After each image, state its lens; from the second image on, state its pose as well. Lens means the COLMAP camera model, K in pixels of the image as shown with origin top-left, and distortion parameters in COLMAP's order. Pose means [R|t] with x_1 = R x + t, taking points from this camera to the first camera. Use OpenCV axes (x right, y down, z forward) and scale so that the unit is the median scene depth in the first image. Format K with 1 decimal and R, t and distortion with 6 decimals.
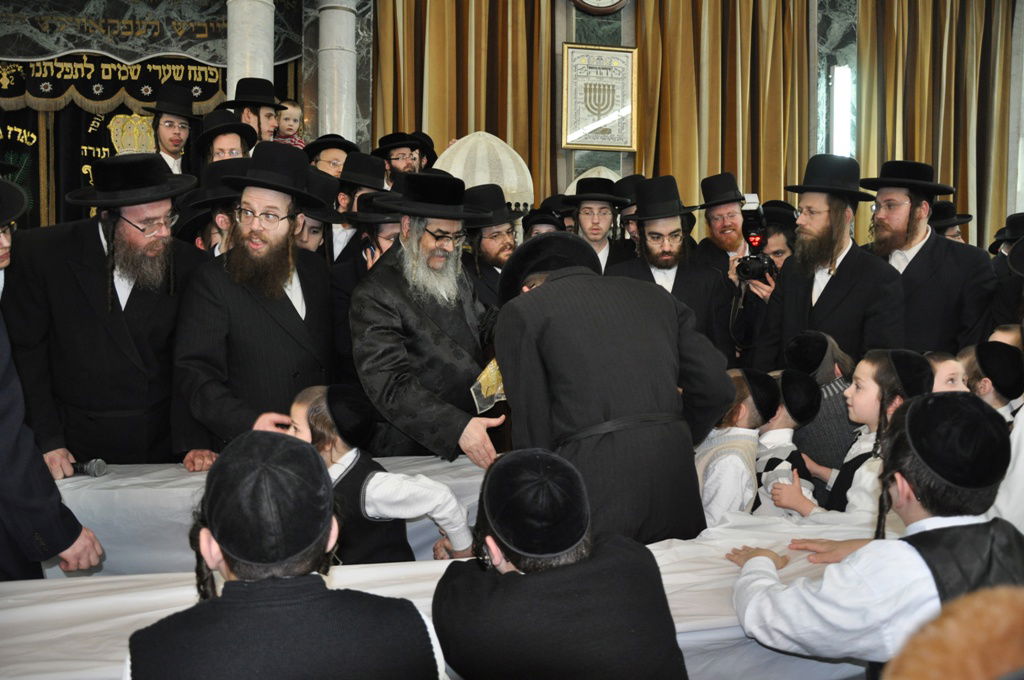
lens RADIAL K [[783.6, 0, 512.0], [0, 783.6, 340.0], [0, 0, 1]] dist [-0.167927, 0.119271]
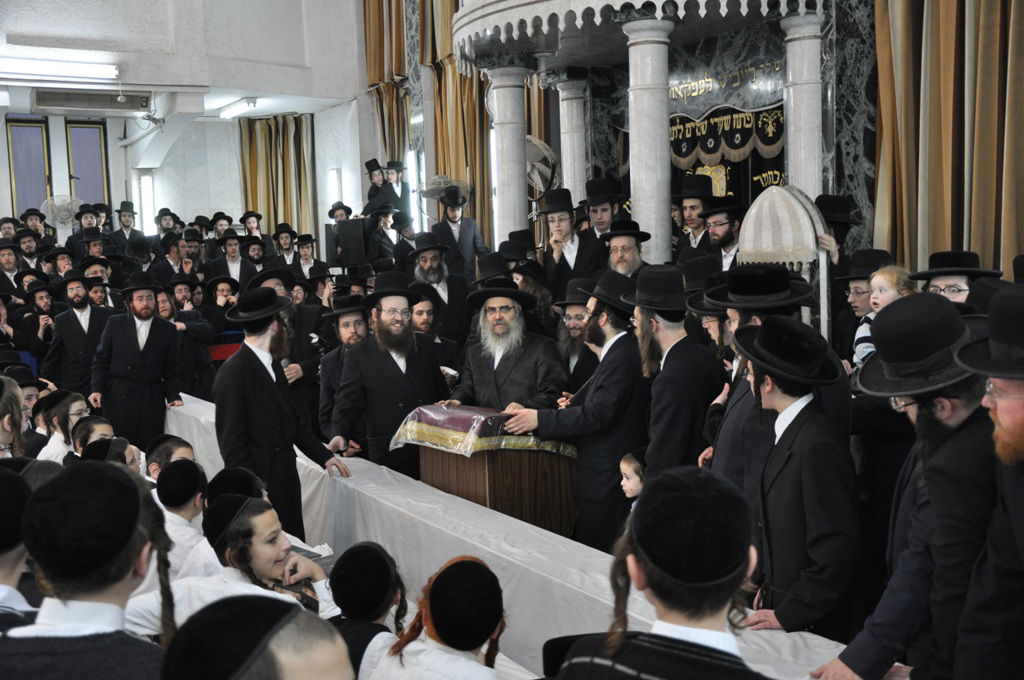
lens RADIAL K [[1194.2, 0, 512.0], [0, 1194.2, 340.0], [0, 0, 1]] dist [0.058610, 0.066924]
pose [[0.289620, 0.051786, -0.955740, 1.097927], [-0.045269, 0.998159, 0.040367, -0.109743], [0.956070, 0.031574, 0.291432, 0.240352]]
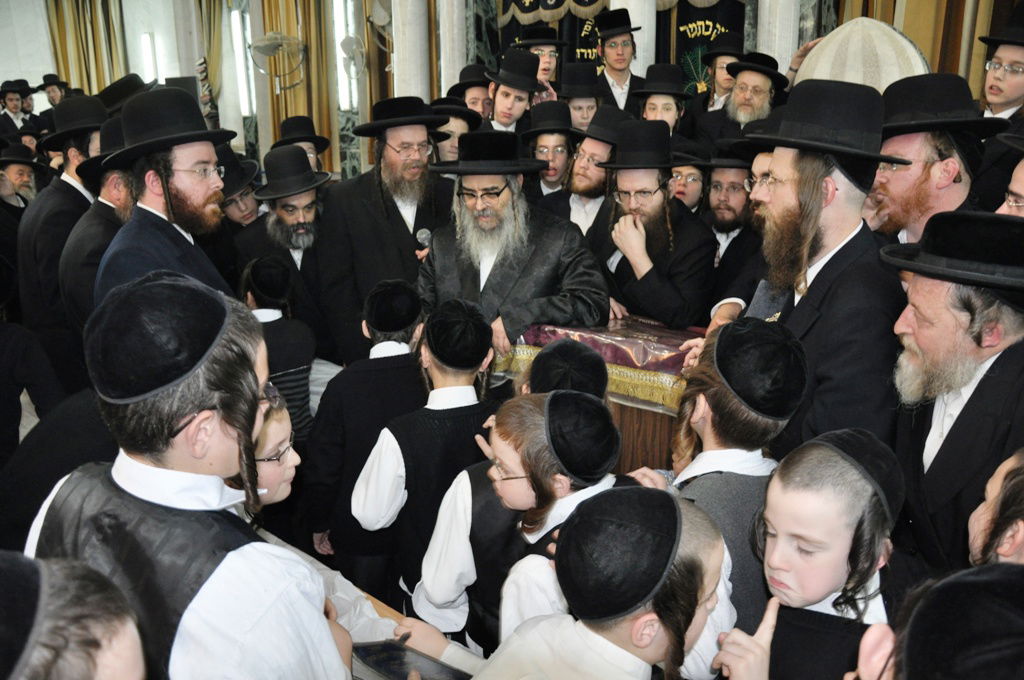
lens RADIAL K [[783.6, 0, 512.0], [0, 783.6, 340.0], [0, 0, 1]] dist [-0.167927, 0.119271]
pose [[0.592213, 0.208387, -0.778369, 0.349613], [-0.056666, 0.974360, 0.217744, -0.081531], [0.803786, -0.084844, 0.588837, 0.213859]]
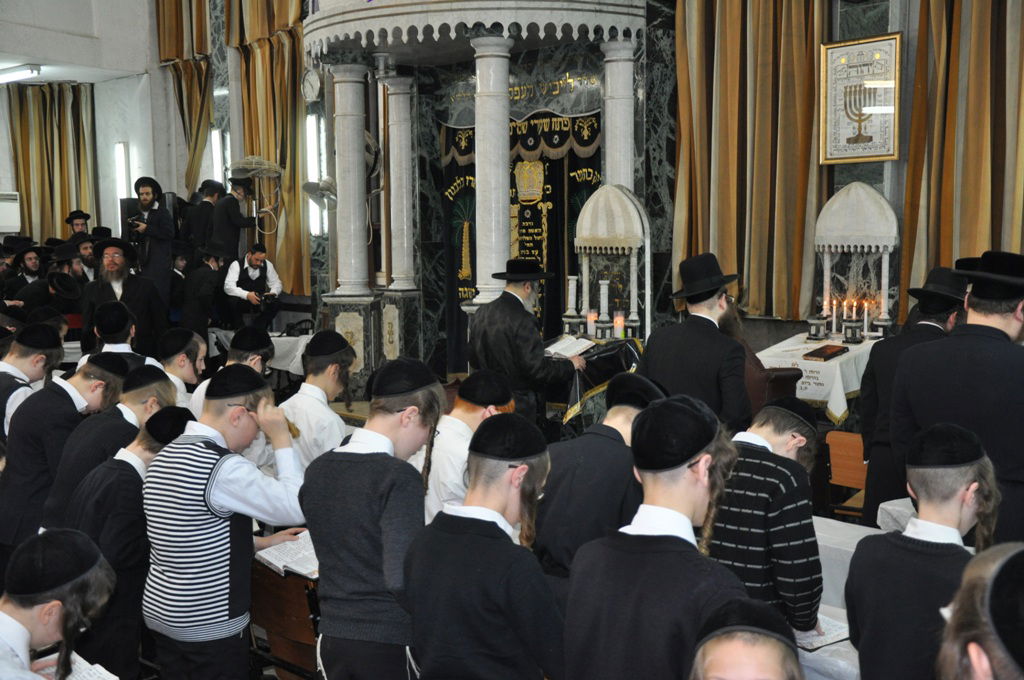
lens RADIAL K [[1256.2, 0, 512.0], [0, 1256.2, 340.0], [0, 0, 1]] dist [0.007953, 0.457685]
pose [[0.492951, 0.065085, -0.867619, 1.321782], [-0.060527, 0.997348, 0.040428, -0.091422], [0.867949, 0.032585, 0.495583, -0.036950]]
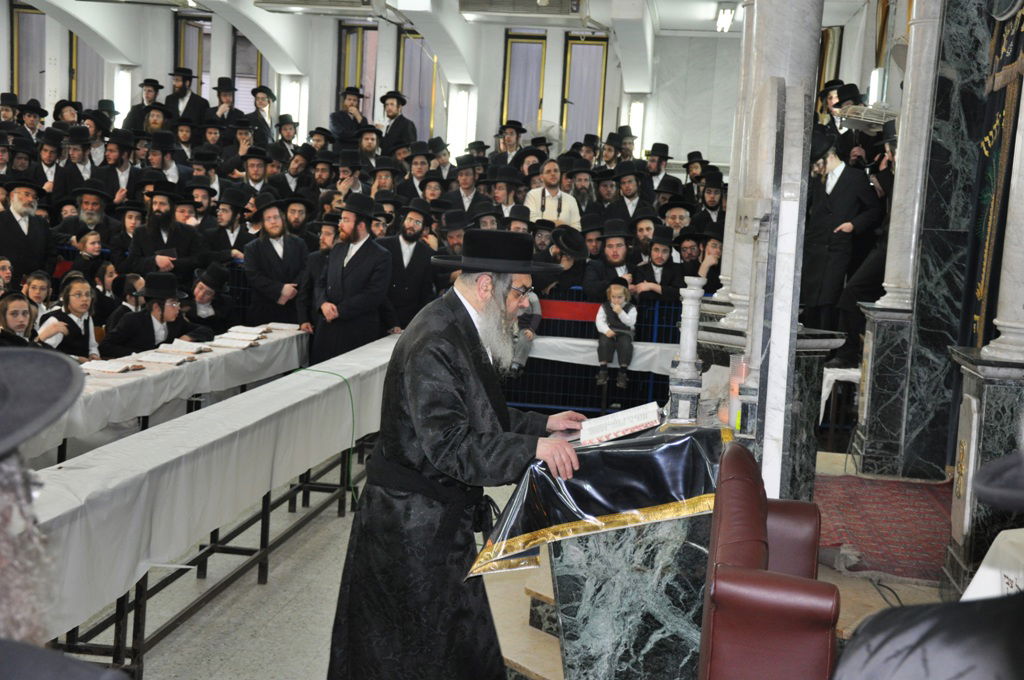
lens RADIAL K [[1351.4, 0, 512.0], [0, 1351.4, 340.0], [0, 0, 1]] dist [0.175586, 0.001648]
pose [[-0.309313, 0.063656, -0.948827, 0.754047], [-0.144041, 0.983109, 0.112913, -0.152245], [0.939988, 0.171595, -0.294919, 0.977856]]
